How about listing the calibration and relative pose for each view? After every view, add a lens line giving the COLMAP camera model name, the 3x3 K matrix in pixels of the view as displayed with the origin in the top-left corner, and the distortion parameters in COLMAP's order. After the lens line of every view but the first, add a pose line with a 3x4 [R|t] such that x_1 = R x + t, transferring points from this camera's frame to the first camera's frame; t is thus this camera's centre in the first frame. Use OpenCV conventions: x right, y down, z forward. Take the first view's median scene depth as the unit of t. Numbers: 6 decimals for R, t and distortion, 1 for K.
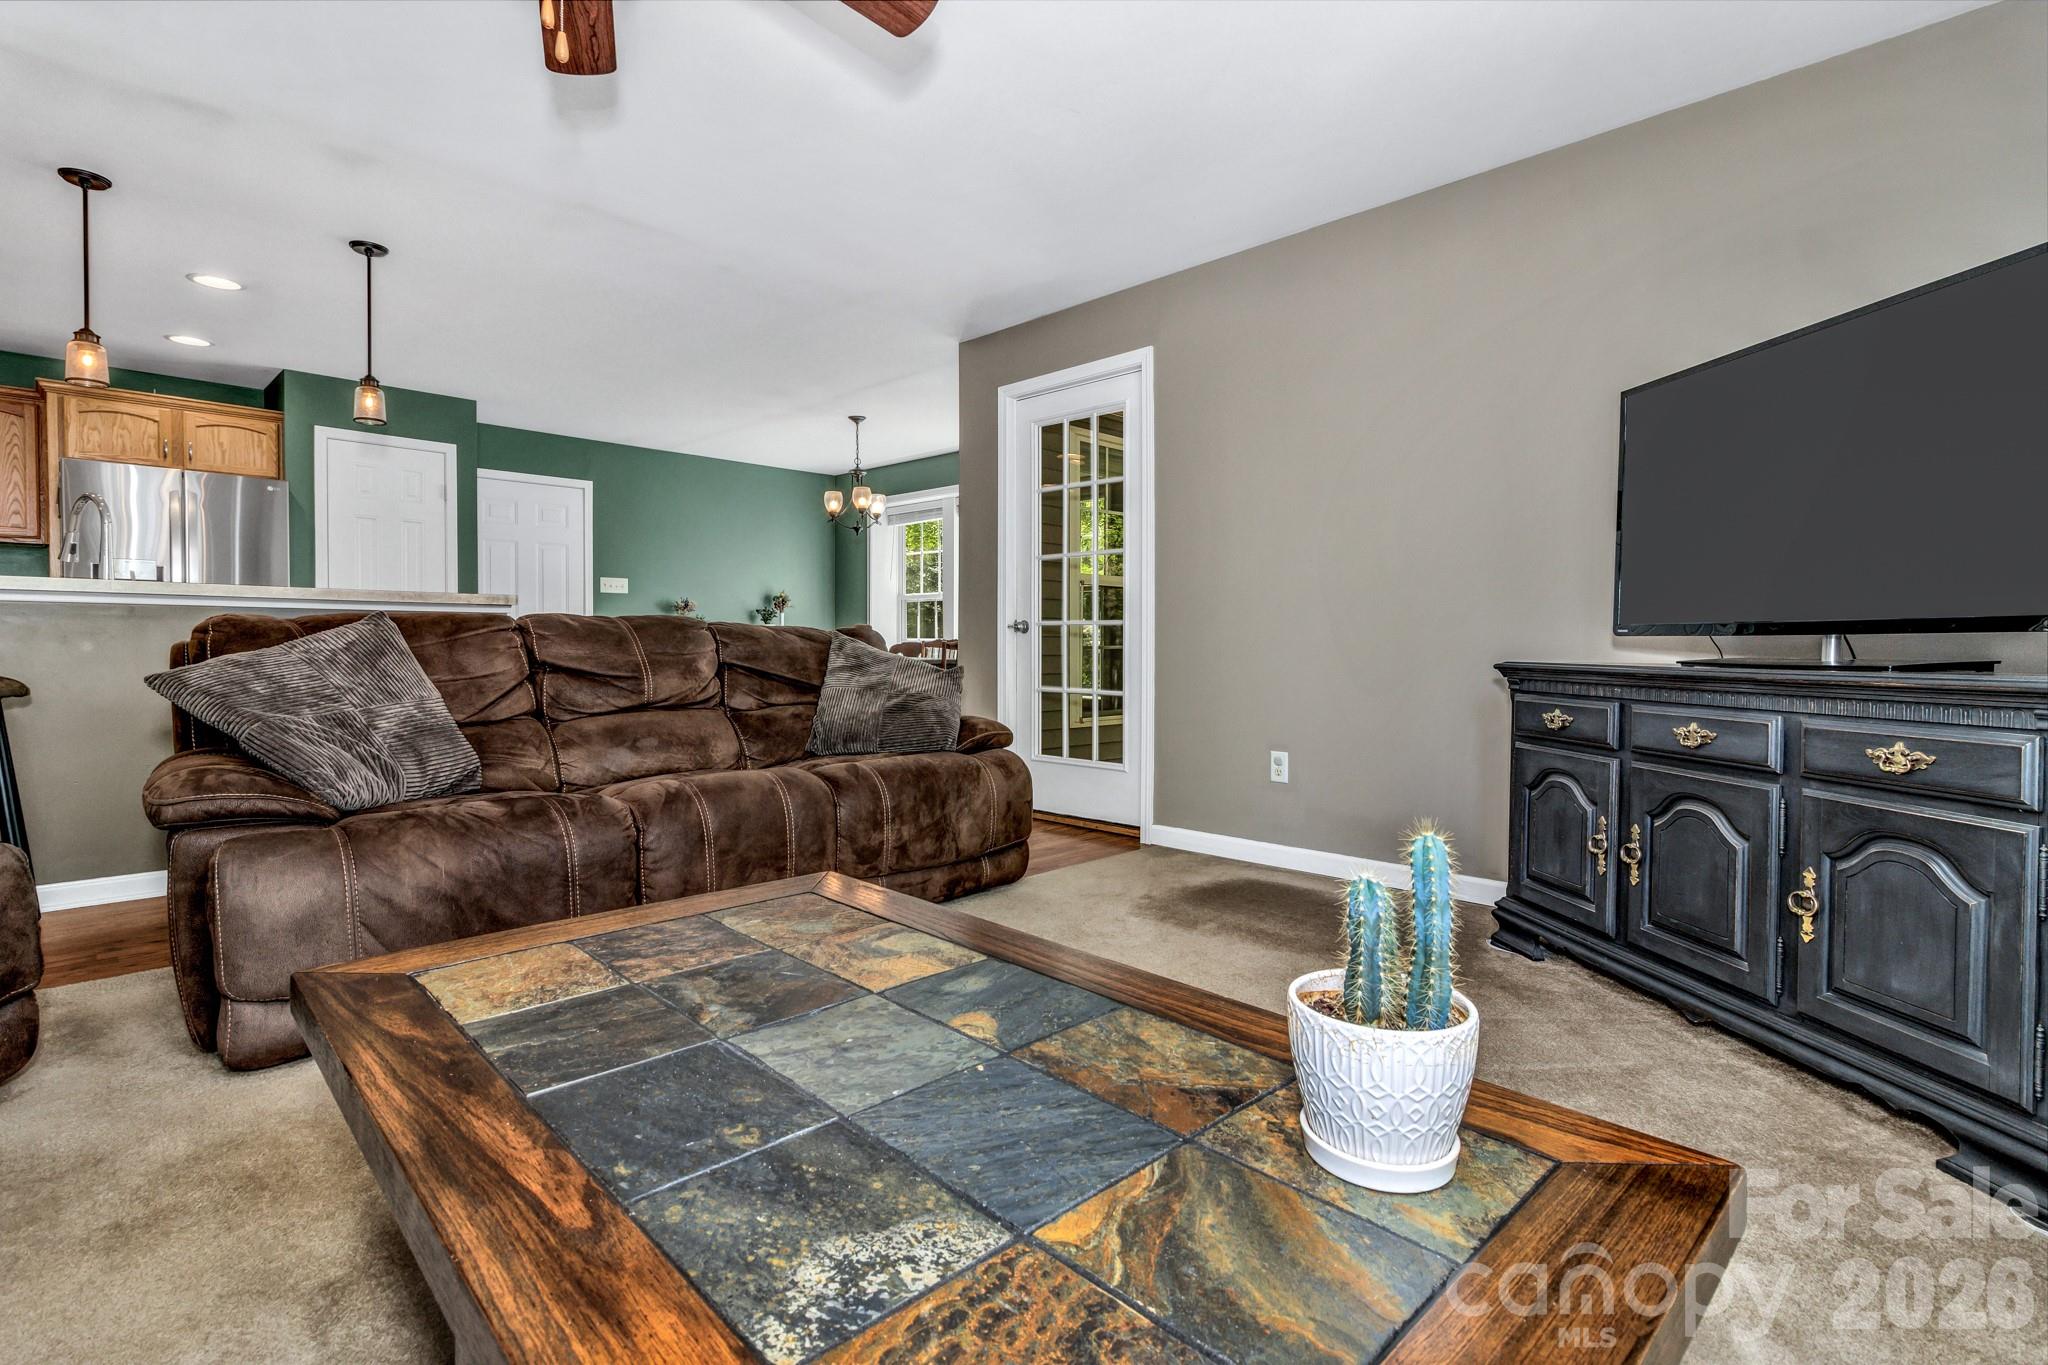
lens RADIAL K [[954.0, 0, 1022.8], [0, 954.0, 670.5], [0, 0, 1]] dist [-0.002531, 0.003894]
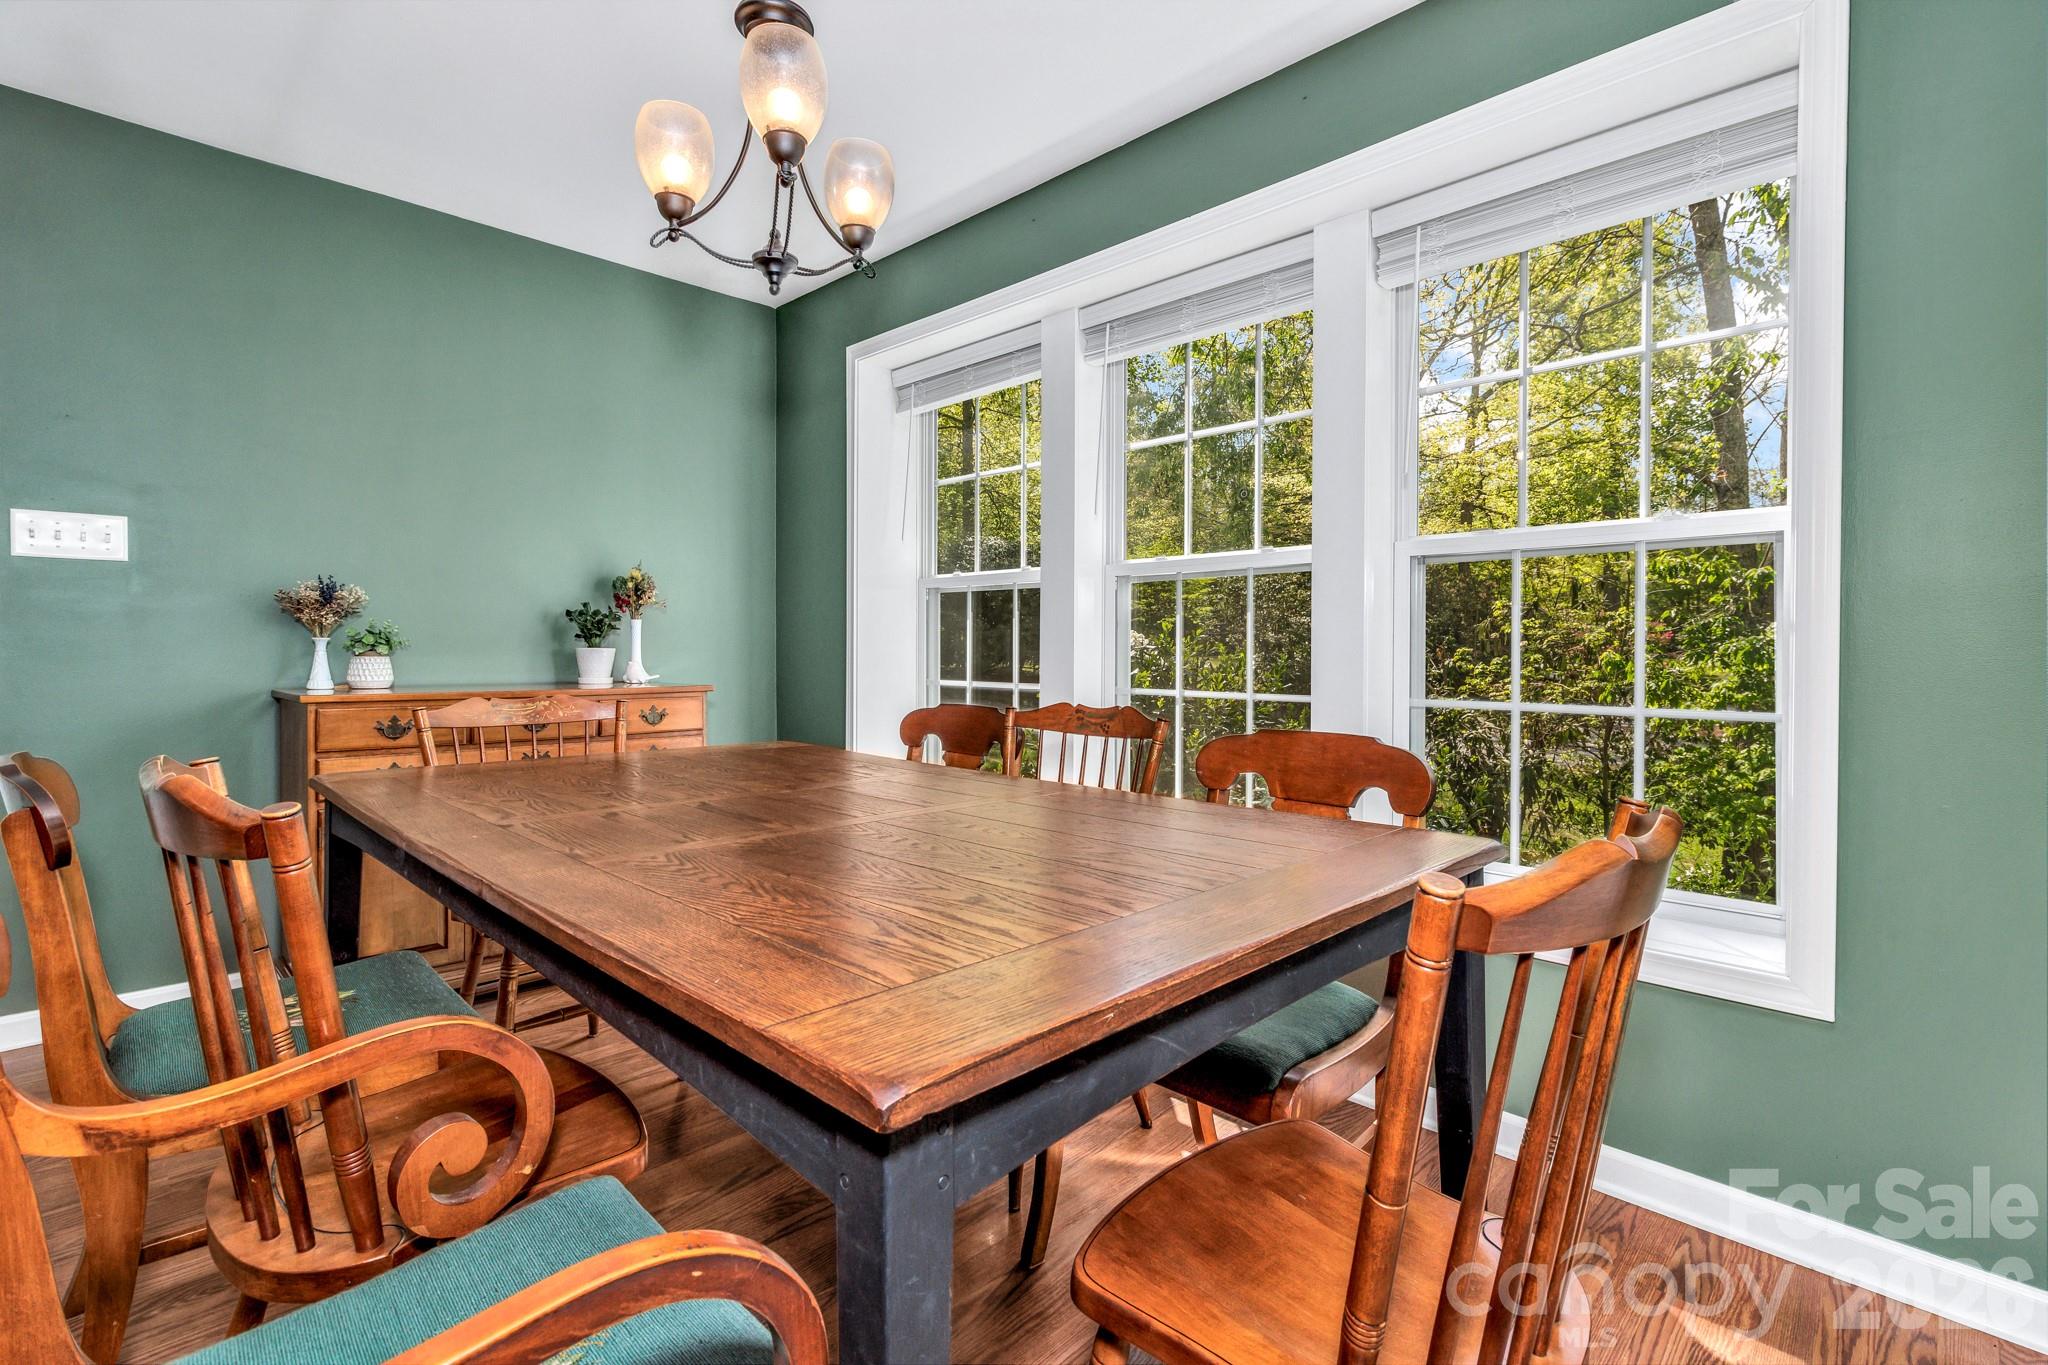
lens RADIAL K [[954.0, 0, 1024.8], [0, 954.0, 664.3], [0, 0, 1]] dist [-0.002531, 0.003894]
pose [[1.000000, -0.000184, -0.000159, -0.266008], [0.000181, 0.999821, -0.018936, -0.103071], [0.000162, 0.018936, 0.999821, 1.830306]]
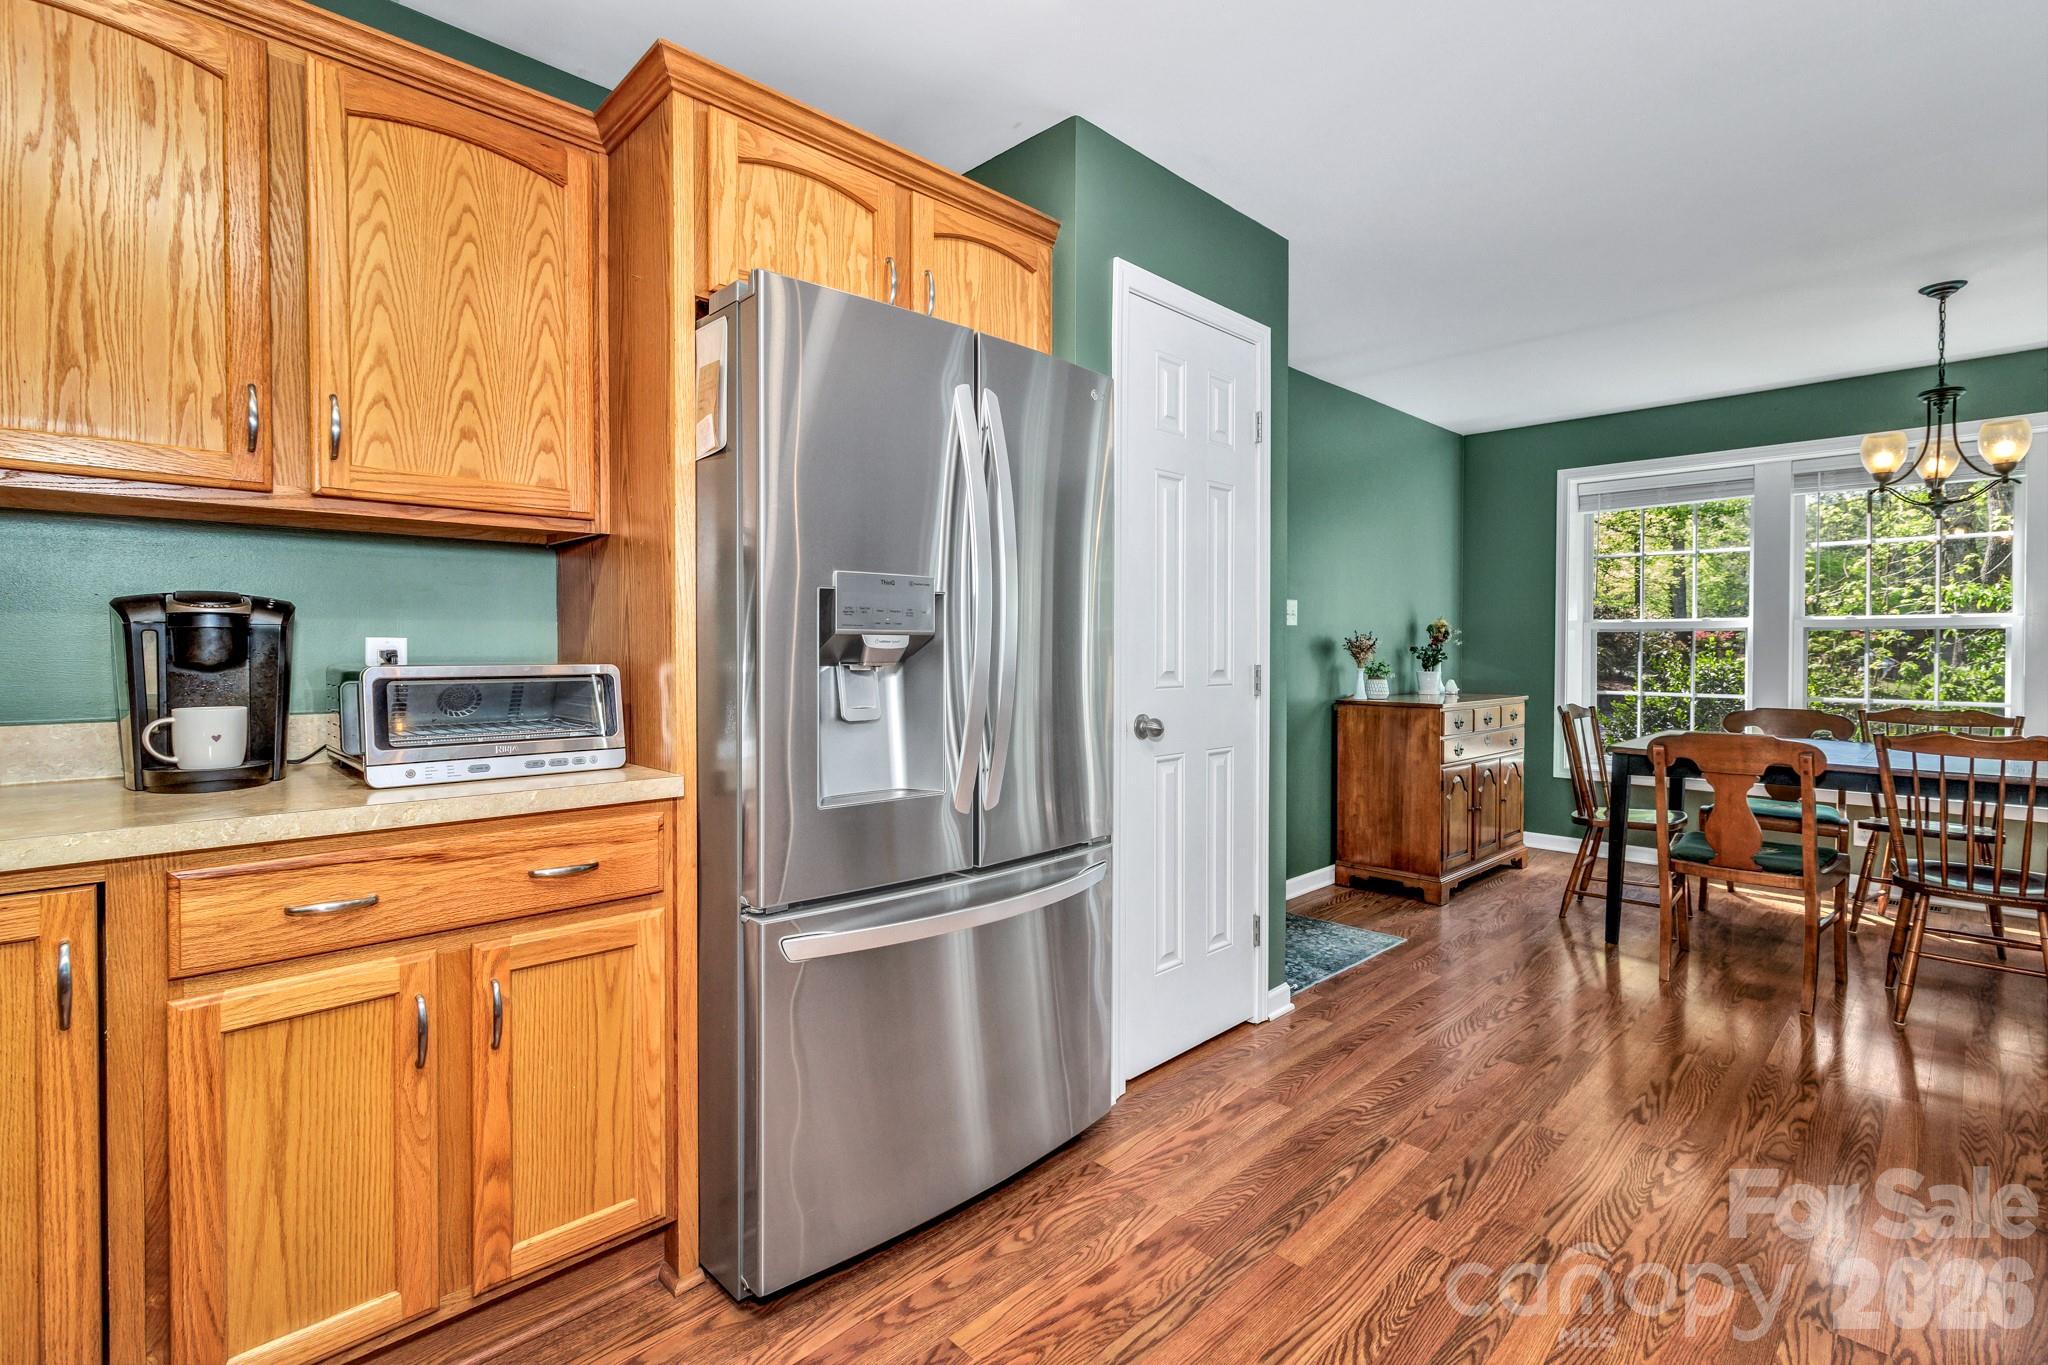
lens RADIAL K [[954.0, 0, 1011.6], [0, 954.0, 654.5], [0, 0, 1]] dist [-0.002531, 0.003894]
pose [[0.999936, -0.003903, -0.010617, -1.591818], [0.003679, 0.999772, -0.021051, -0.144892], [0.010697, 0.021011, 0.999722, 1.176143]]
